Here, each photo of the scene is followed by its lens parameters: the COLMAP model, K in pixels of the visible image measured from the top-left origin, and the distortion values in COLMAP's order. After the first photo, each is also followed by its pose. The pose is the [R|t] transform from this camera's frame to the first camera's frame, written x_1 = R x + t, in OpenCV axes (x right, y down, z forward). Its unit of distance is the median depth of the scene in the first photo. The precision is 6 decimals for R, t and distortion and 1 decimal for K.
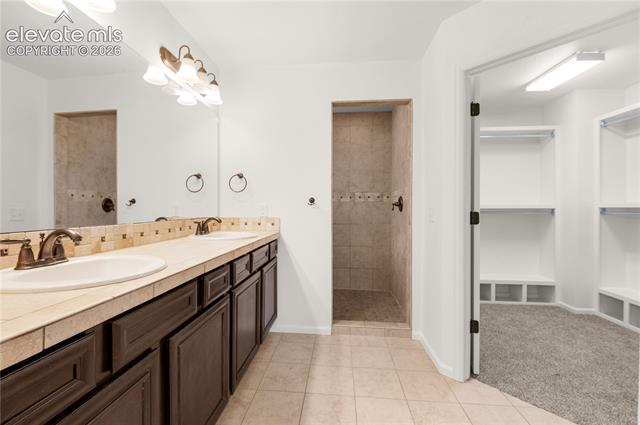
lens RADIAL K [[277.3, 0, 306.0], [0, 277.3, 209.5], [0, 0, 1]] dist [-0.004031, -0.002665]
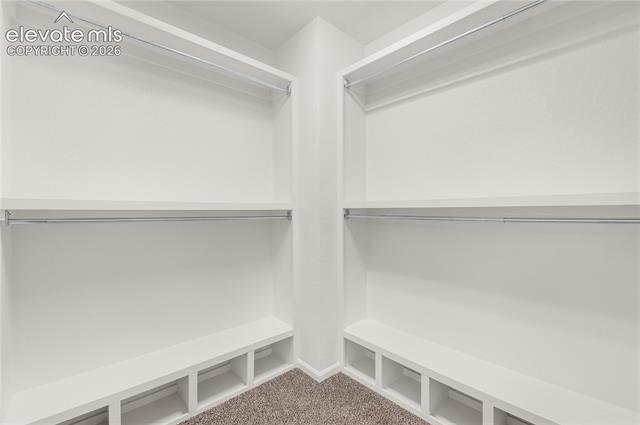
lens RADIAL K [[277.3, 0, 320.9], [0, 277.3, 211.6], [0, 0, 1]] dist [-0.004031, -0.002665]
pose [[0.669207, -0.006345, 0.743049, 0.530094], [0.006068, 0.999977, 0.003073, -0.001465], [-0.743051, 0.002452, 0.669230, 0.586793]]
